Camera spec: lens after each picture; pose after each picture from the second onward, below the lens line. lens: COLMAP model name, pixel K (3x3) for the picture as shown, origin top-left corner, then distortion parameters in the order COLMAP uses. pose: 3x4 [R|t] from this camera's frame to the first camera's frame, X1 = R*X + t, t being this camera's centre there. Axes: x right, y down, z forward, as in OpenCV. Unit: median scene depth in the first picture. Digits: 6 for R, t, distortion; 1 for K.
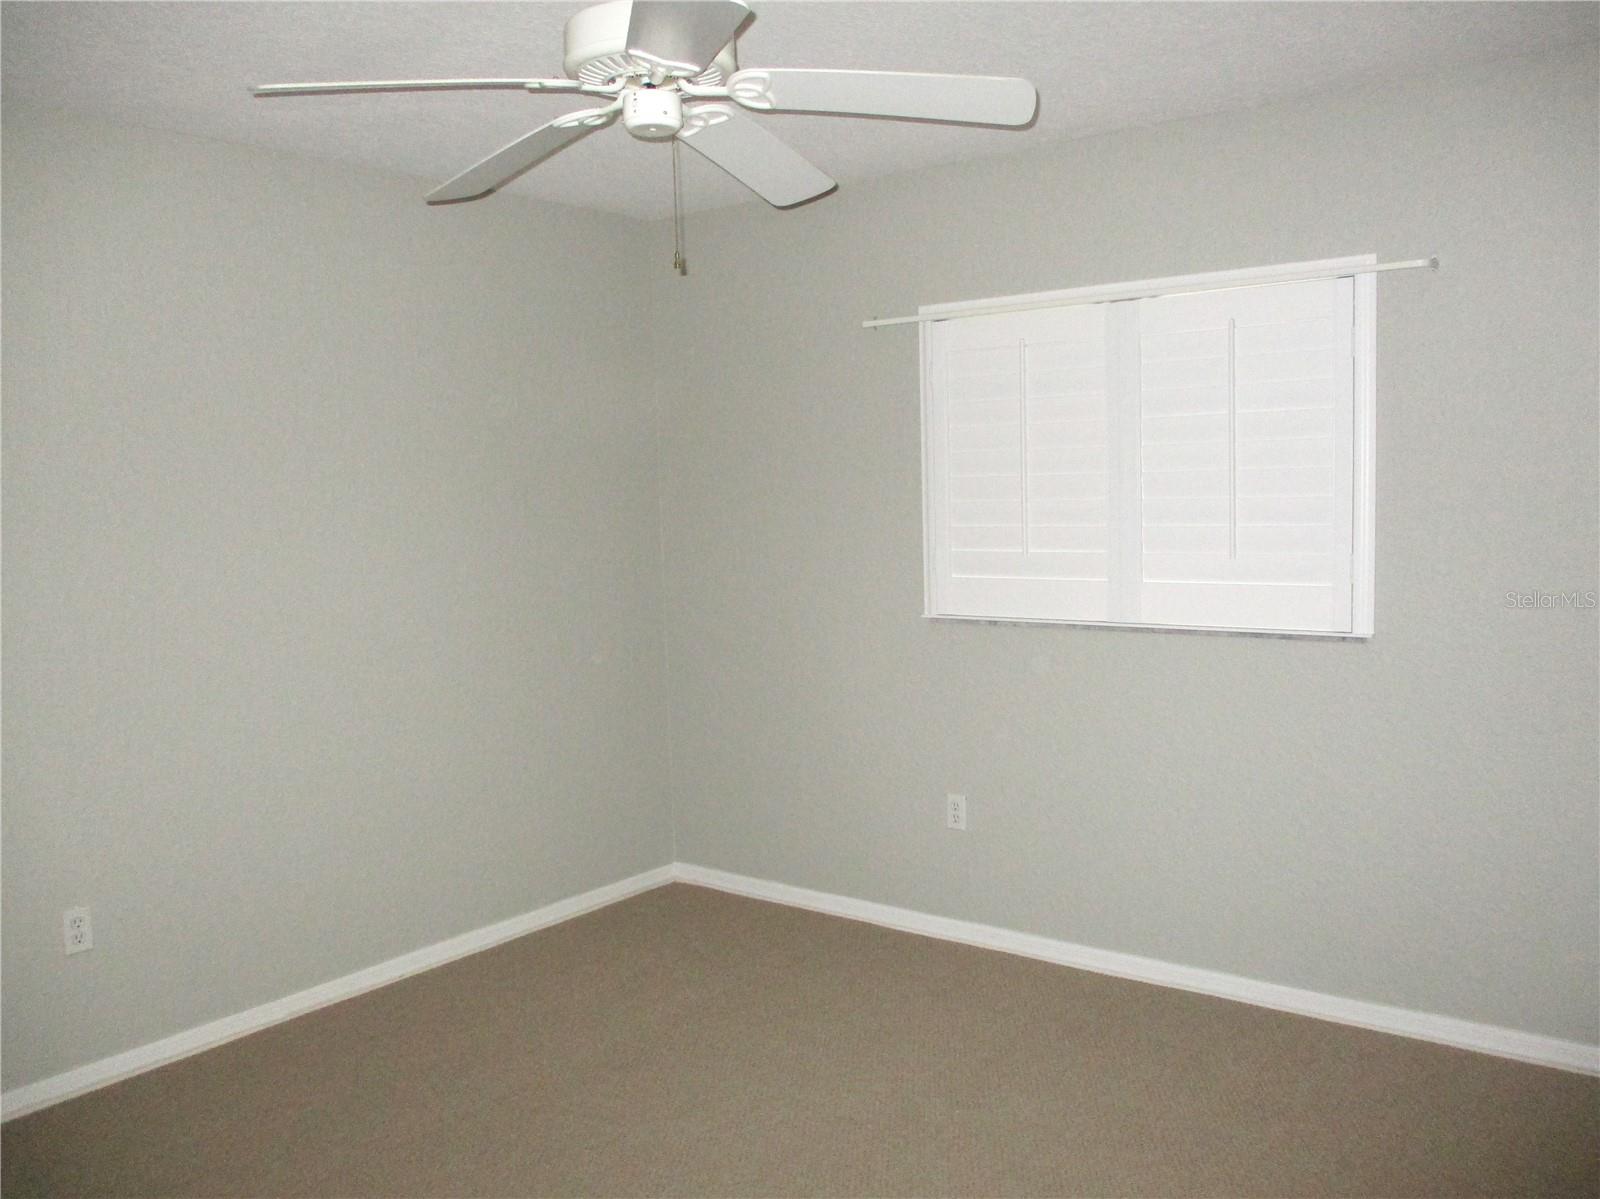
lens RADIAL K [[1389.5, 0, 814.6], [0, 1389.5, 600.3], [0, 0, 1]] dist [-0.022224, -0.008326]
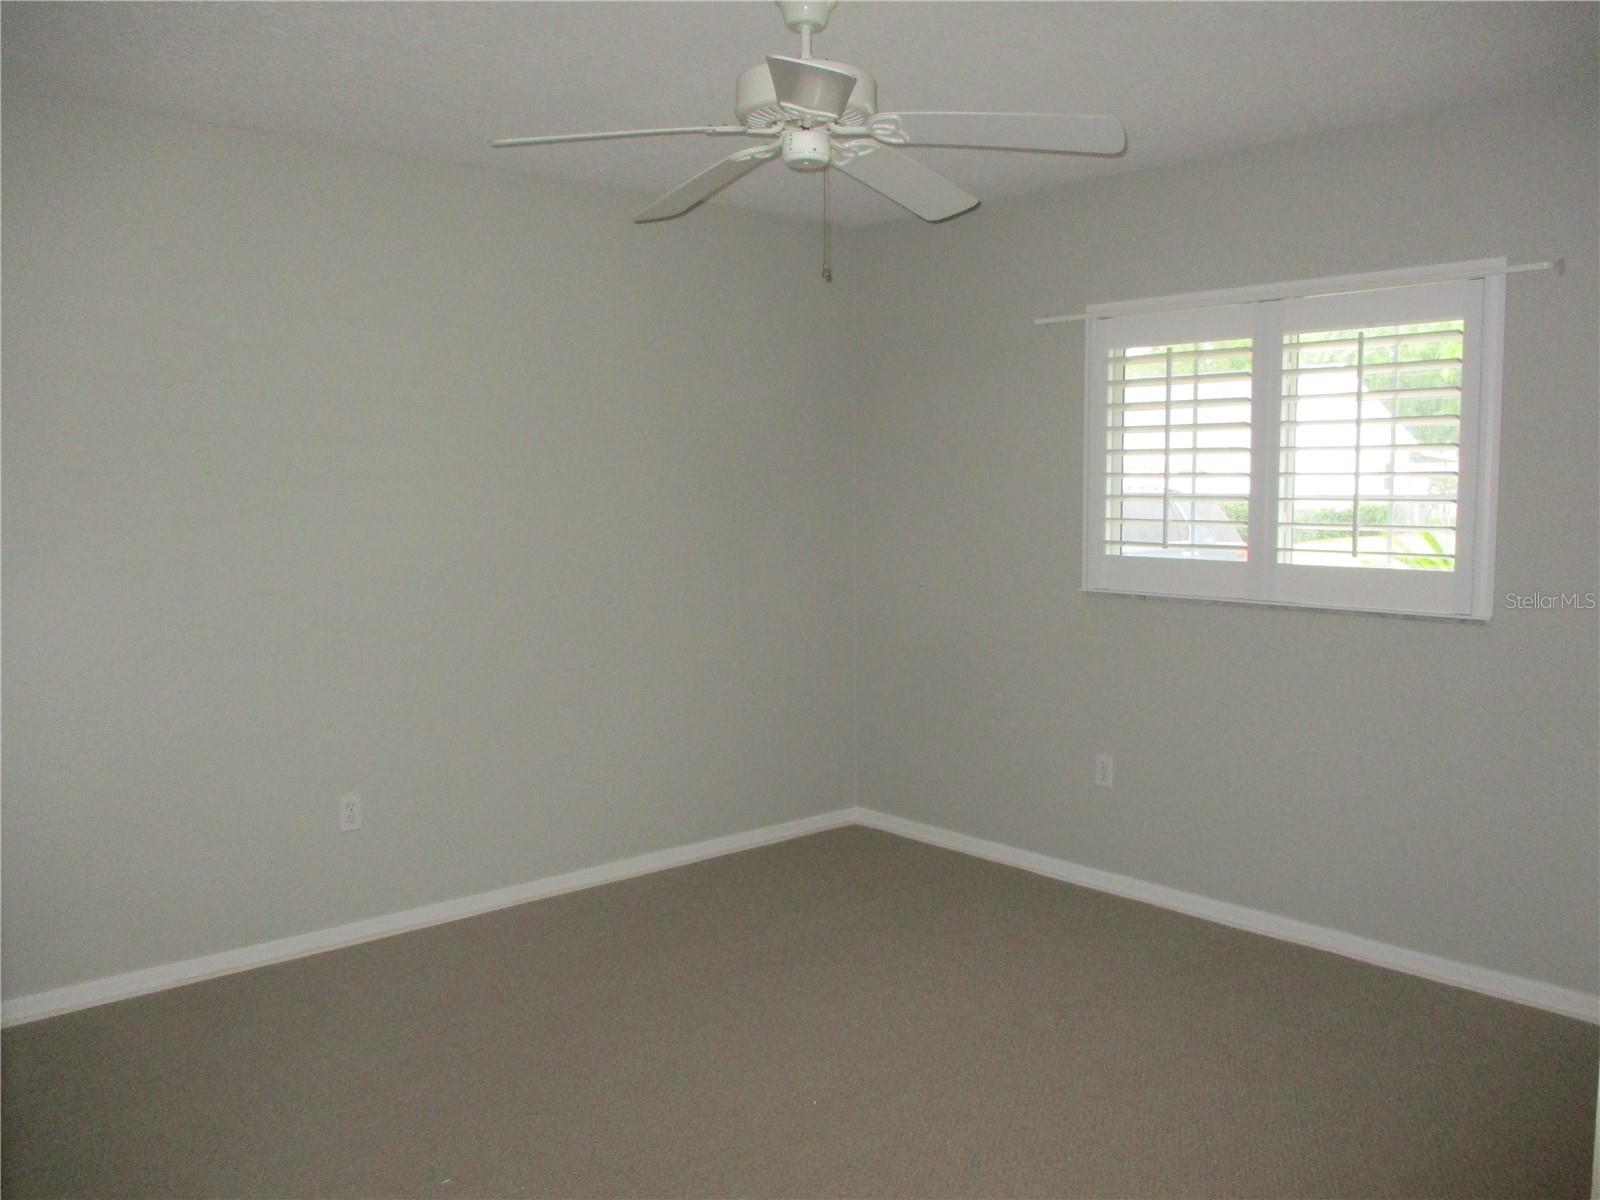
lens RADIAL K [[1389.3, 0, 800.0], [0, 1389.3, 600.0], [0, 0, 1]] dist [-0.012019, 0.006947]
pose [[0.980523, 0.042164, -0.191826, 0.120308], [-0.041343, 0.999111, 0.008281, 0.033071], [0.192005, -0.000189, 0.981394, -0.188895]]
